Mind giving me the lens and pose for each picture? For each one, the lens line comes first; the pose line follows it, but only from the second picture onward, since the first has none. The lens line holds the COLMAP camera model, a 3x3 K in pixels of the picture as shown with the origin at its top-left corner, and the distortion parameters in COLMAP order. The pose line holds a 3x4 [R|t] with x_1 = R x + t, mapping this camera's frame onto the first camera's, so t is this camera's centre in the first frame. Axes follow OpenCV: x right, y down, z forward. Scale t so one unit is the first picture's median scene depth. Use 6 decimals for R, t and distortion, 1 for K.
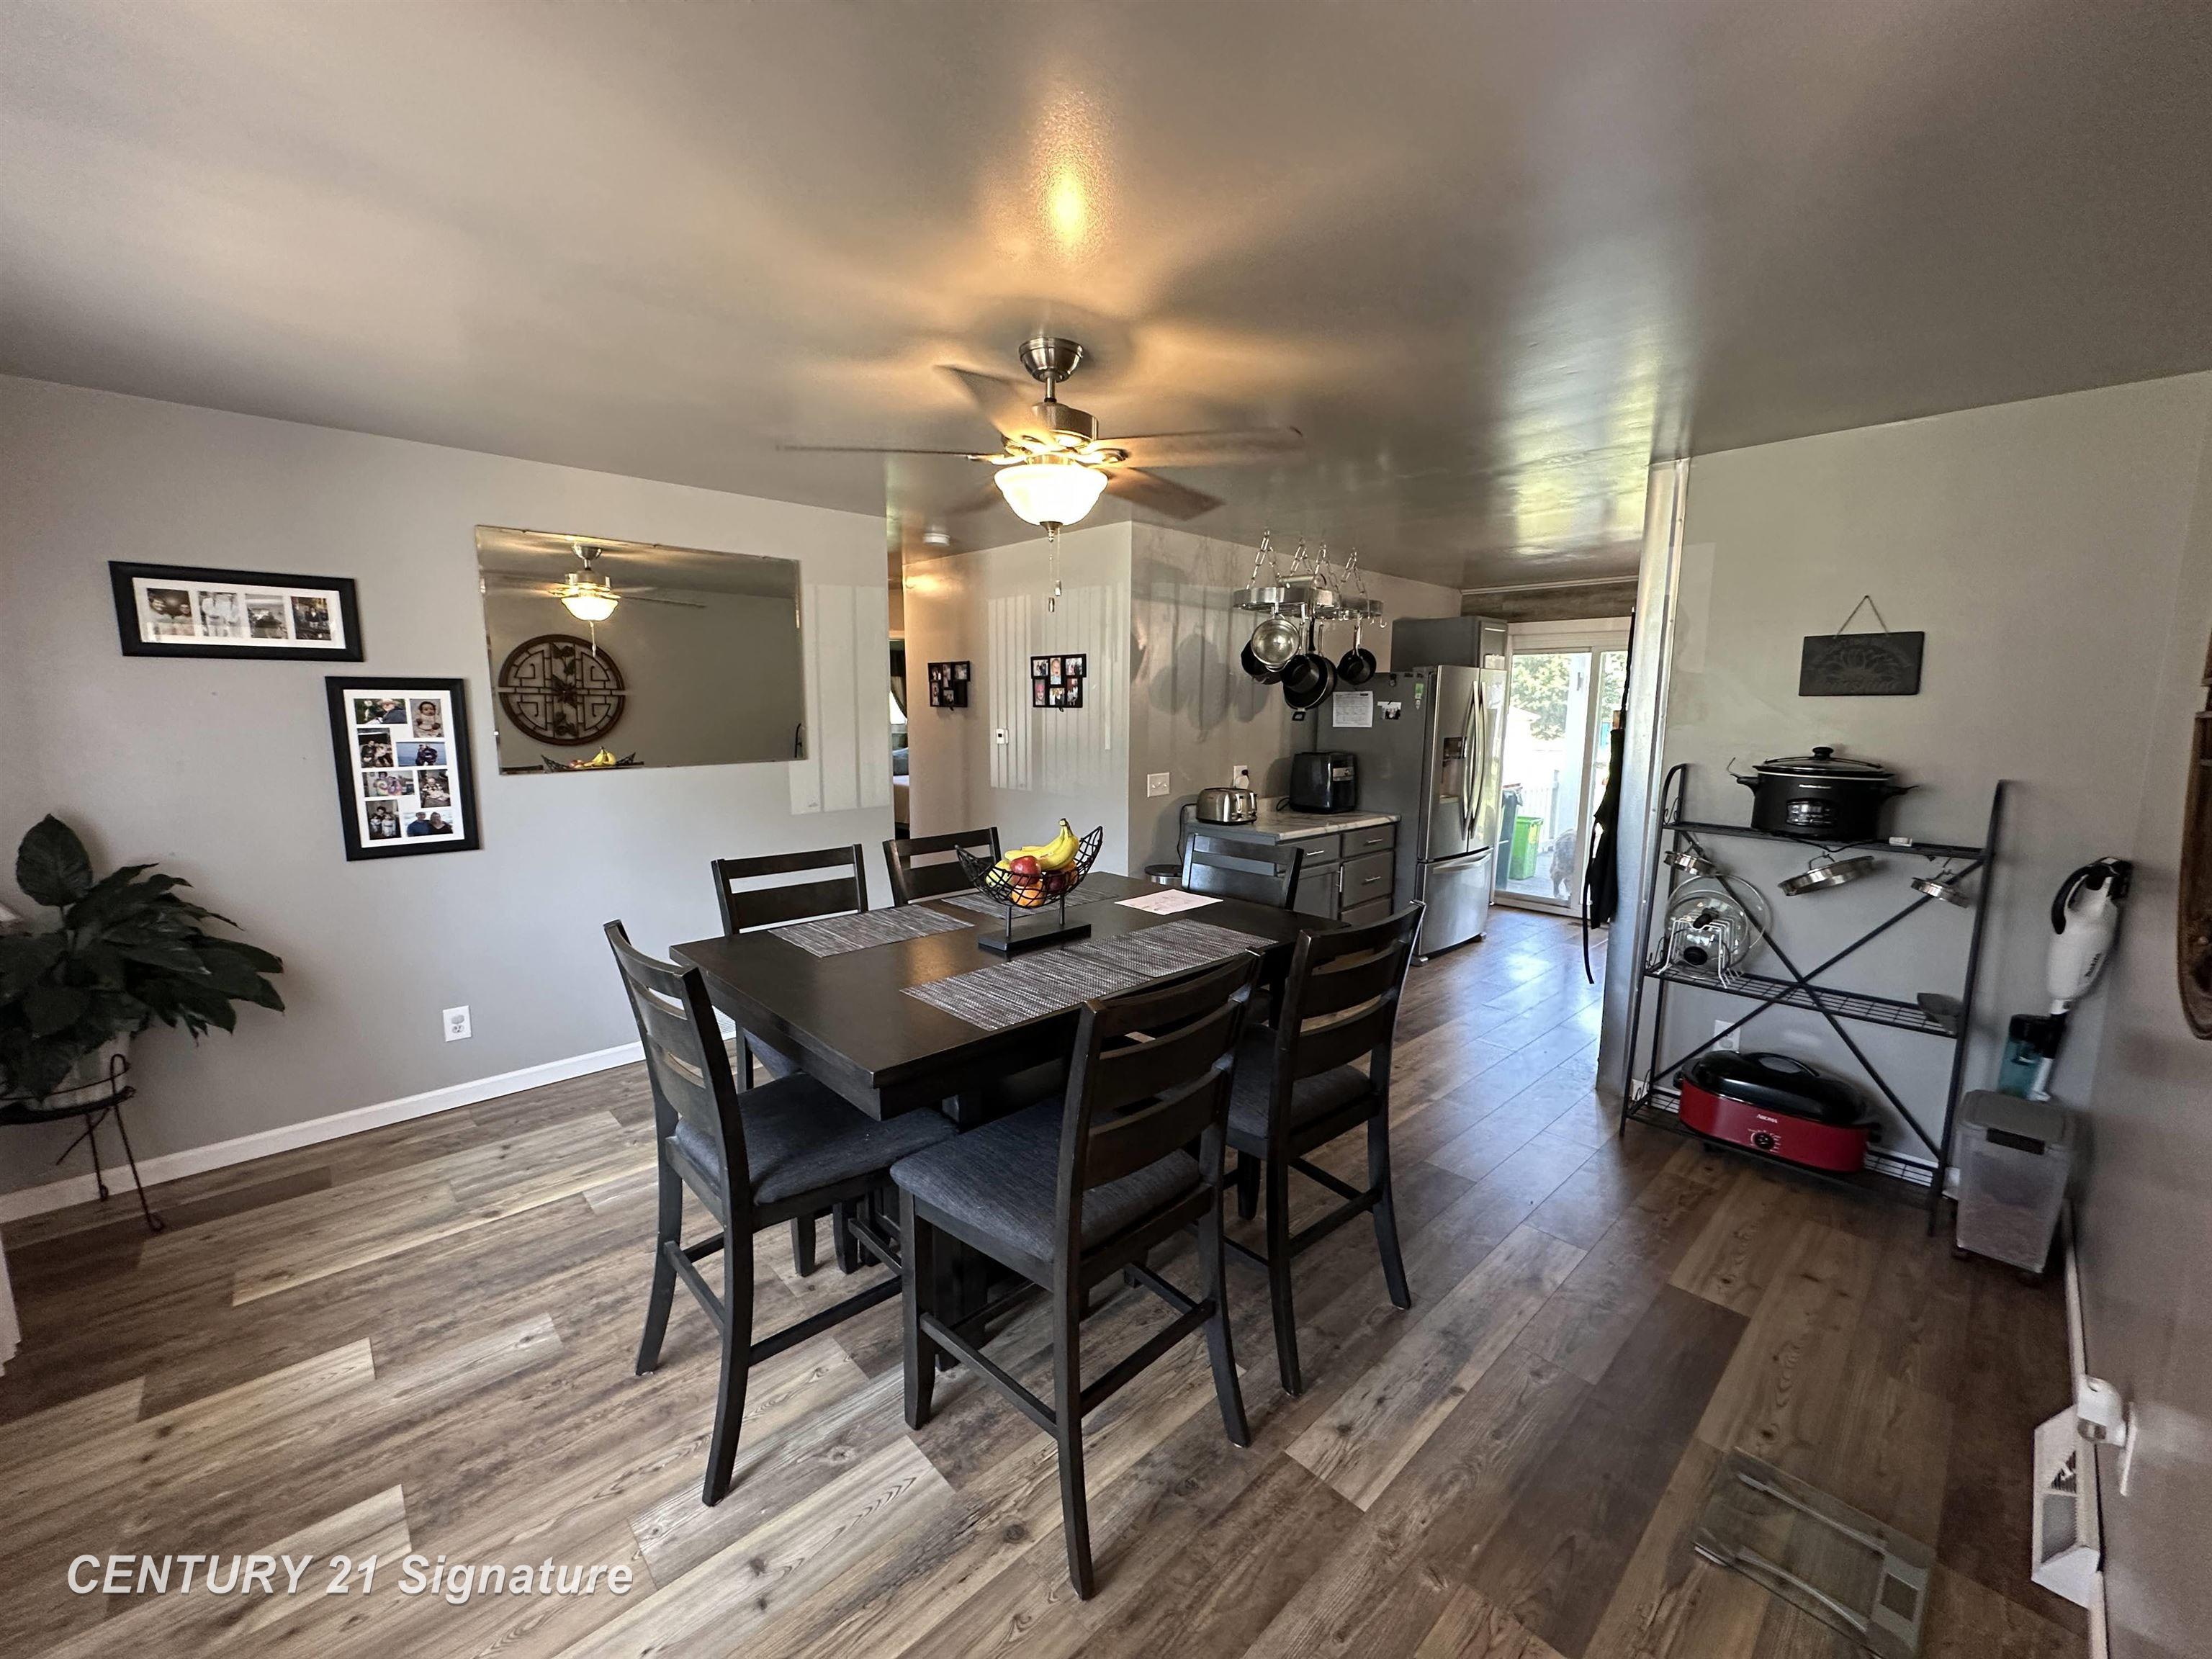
lens RADIAL K [[883.1, 0, 1106.5], [0, 883.1, 824.7], [0, 0, 1]] dist [-0.000736, -0.000201]
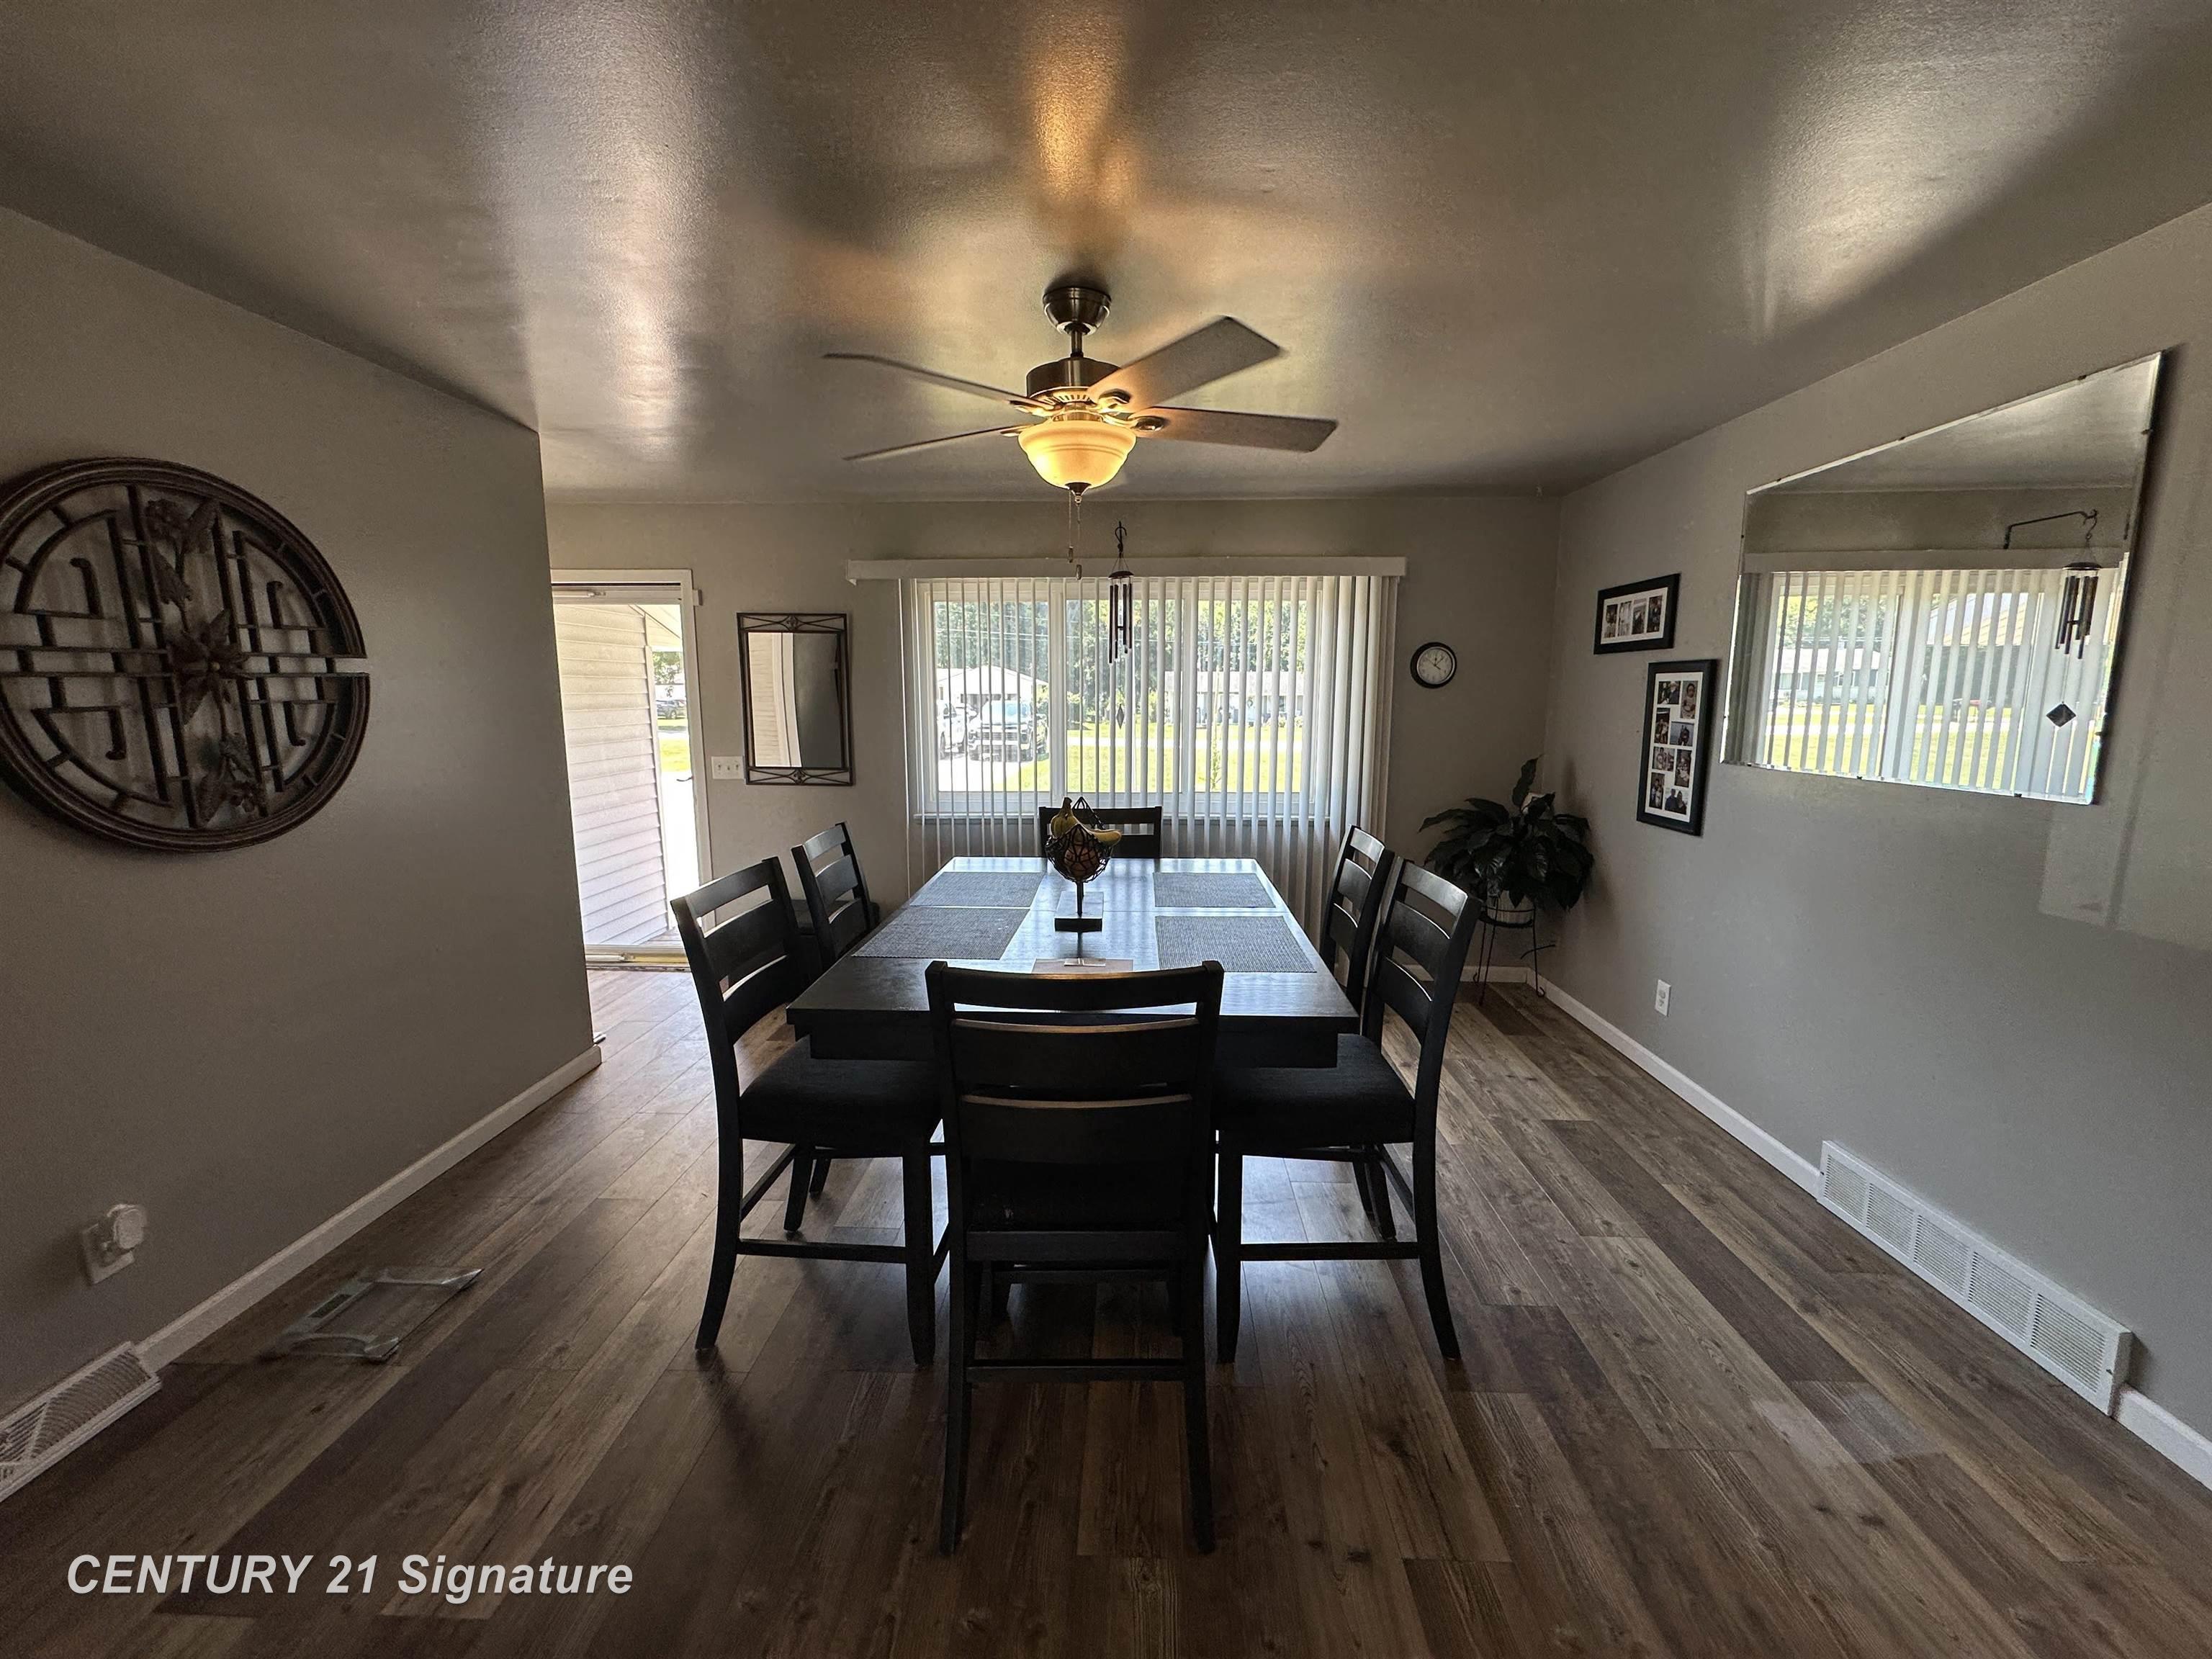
lens RADIAL K [[883.1, 0, 1107.9], [0, 883.1, 828.4], [0, 0, 1]] dist [-0.000736, -0.000201]
pose [[-0.710559, 0.099144, -0.696618, 0.449876], [-0.104388, 0.964215, 0.243705, -0.158154], [0.695851, 0.245885, -0.674783, 1.278050]]
